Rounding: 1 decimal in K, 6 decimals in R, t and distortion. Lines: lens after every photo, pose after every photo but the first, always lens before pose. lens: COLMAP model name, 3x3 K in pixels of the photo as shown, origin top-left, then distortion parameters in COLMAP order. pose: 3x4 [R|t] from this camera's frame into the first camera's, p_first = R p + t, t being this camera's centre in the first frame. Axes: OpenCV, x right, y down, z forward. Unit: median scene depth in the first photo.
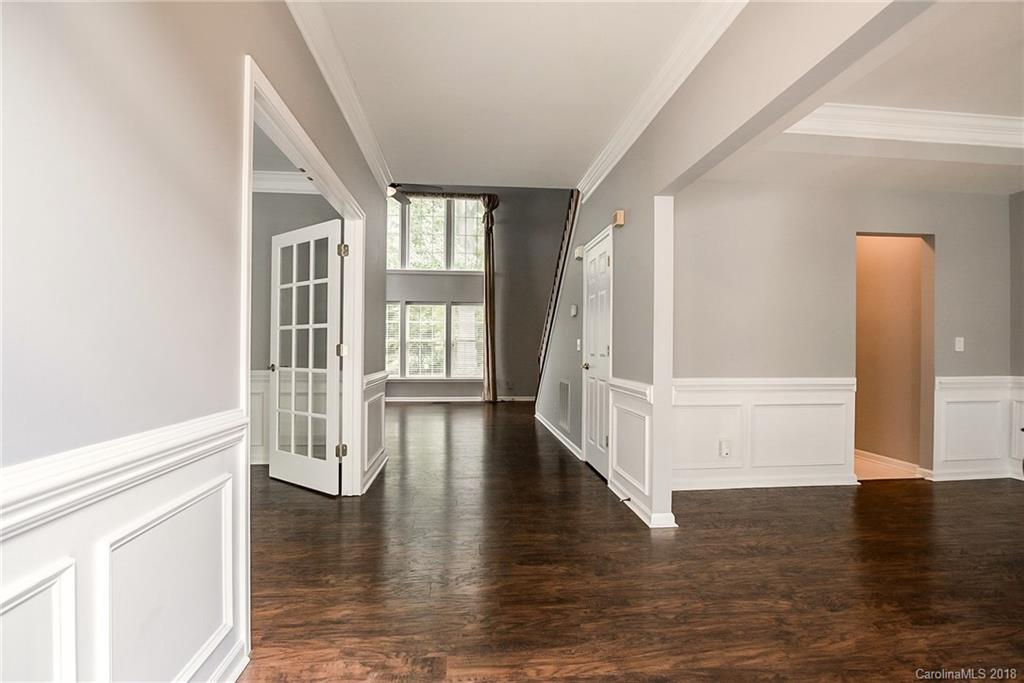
lens RADIAL K [[471.5, 0, 510.3], [0, 471.5, 343.2], [0, 0, 1]] dist [-0.022807, -0.000322]
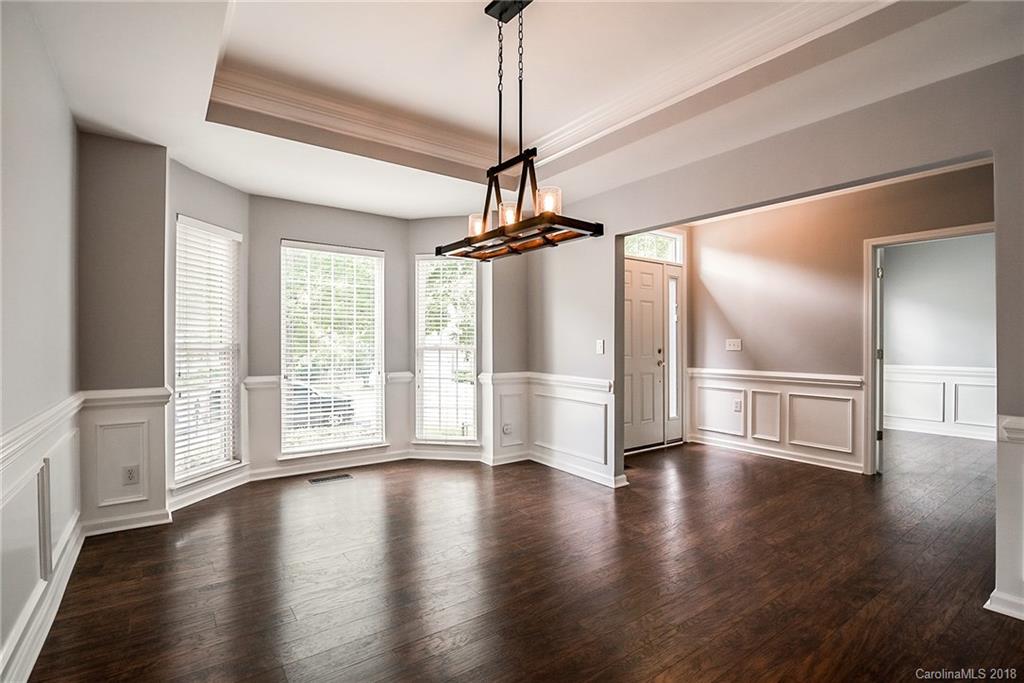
lens RADIAL K [[471.5, 0, 509.2], [0, 471.5, 340.4], [0, 0, 1]] dist [-0.022807, -0.000322]
pose [[-0.862345, -0.007921, -0.506258, 0.747418], [-0.001076, 0.999904, -0.013812, -0.004841], [0.506319, -0.011366, -0.862271, 0.688826]]
